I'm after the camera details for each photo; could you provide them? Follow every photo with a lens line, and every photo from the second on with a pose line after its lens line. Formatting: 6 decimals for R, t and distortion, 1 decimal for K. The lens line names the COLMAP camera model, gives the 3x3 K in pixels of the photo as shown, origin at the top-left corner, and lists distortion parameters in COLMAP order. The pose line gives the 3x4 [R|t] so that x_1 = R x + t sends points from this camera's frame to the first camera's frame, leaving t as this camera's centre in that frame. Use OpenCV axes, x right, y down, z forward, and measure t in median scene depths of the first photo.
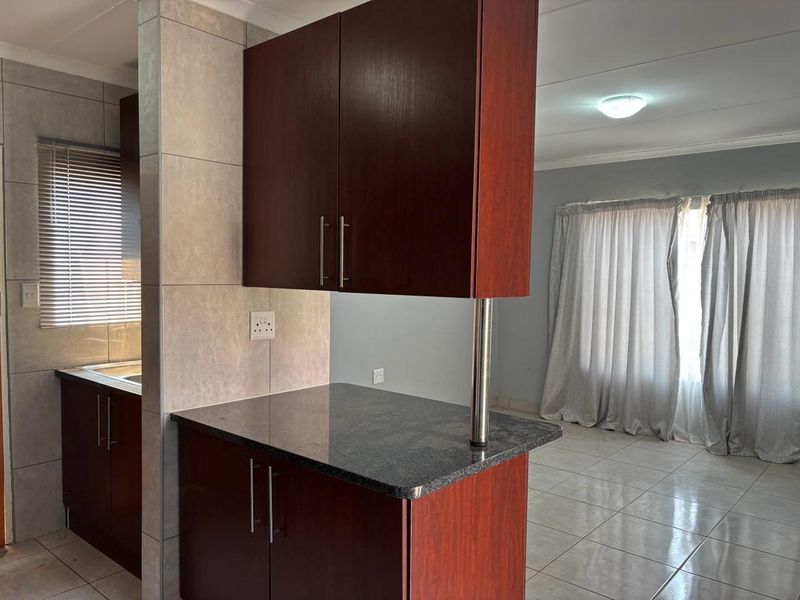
lens RADIAL K [[603.3, 0, 403.8], [0, 603.3, 301.9], [0, 0, 1]] dist [0.043119, -0.053347]
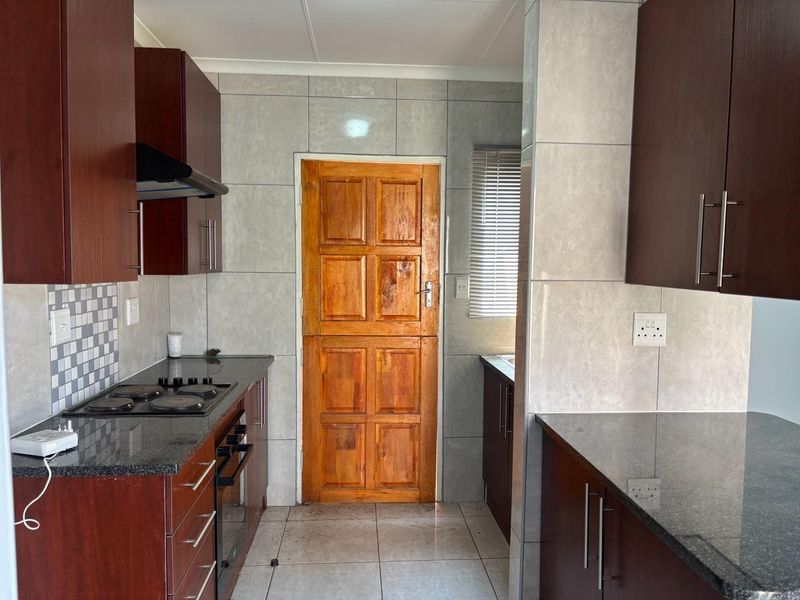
lens RADIAL K [[603.3, 0, 408.8], [0, 603.3, 303.8], [0, 0, 1]] dist [0.043119, -0.053347]
pose [[0.714484, 0.044940, -0.698207, 0.164544], [-0.038560, 0.998948, 0.024838, -0.007918], [0.698588, 0.009176, 0.715465, 0.211202]]
